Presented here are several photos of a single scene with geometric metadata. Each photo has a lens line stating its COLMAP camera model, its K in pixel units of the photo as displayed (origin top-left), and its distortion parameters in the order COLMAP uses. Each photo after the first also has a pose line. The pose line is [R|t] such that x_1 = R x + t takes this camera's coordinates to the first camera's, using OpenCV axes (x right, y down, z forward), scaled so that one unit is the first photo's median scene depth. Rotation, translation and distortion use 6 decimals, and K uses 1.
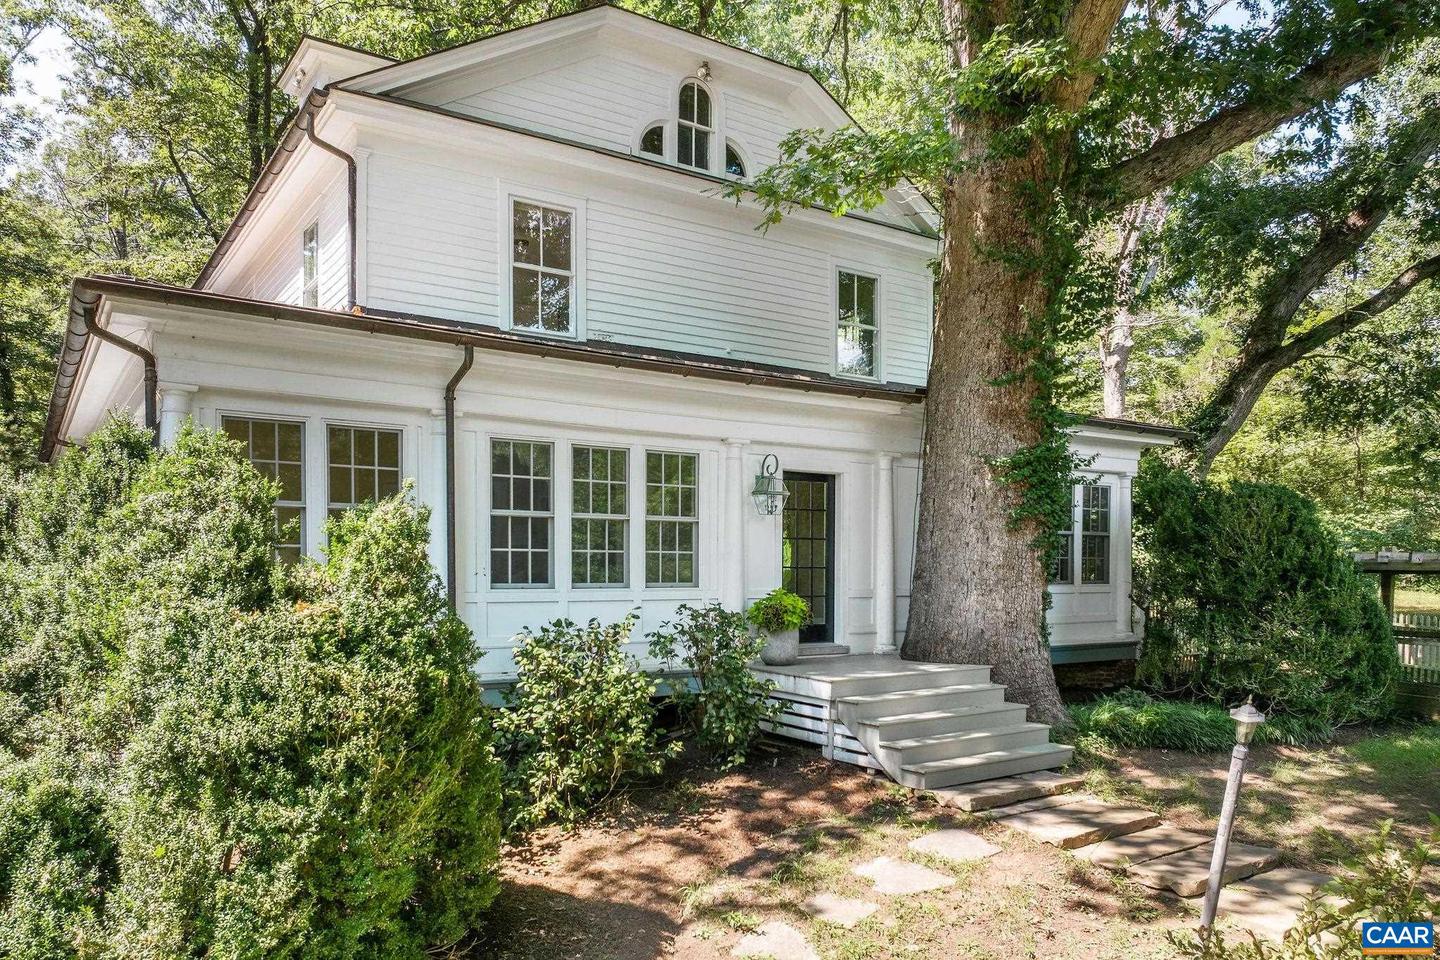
lens RADIAL K [[1032.8, 0, 717.5], [0, 1032.8, 592.4], [0, 0, 1]] dist [-0.034687, 0.004533]
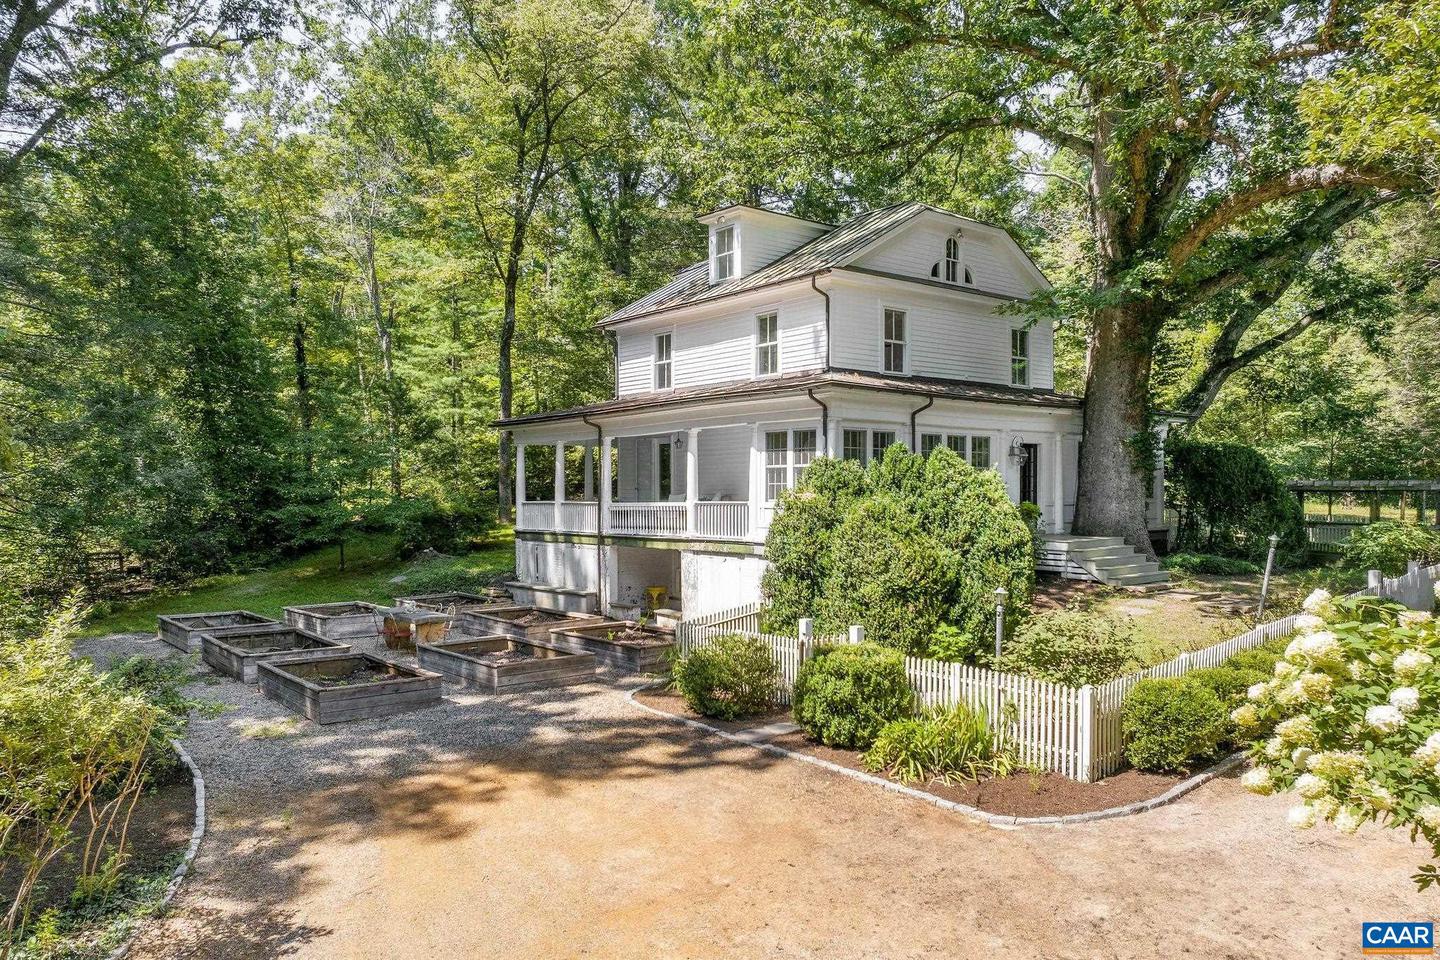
lens RADIAL K [[1022.3, 0, 720.0], [0, 1022.3, 480.0], [0, 0, 1]] dist [-0.000941, -0.002523]
pose [[0.996084, -0.008954, 0.087959, -0.754575], [0.011744, 0.999443, -0.031251, 0.011597], [-0.087631, 0.032162, 0.995634, -1.026777]]
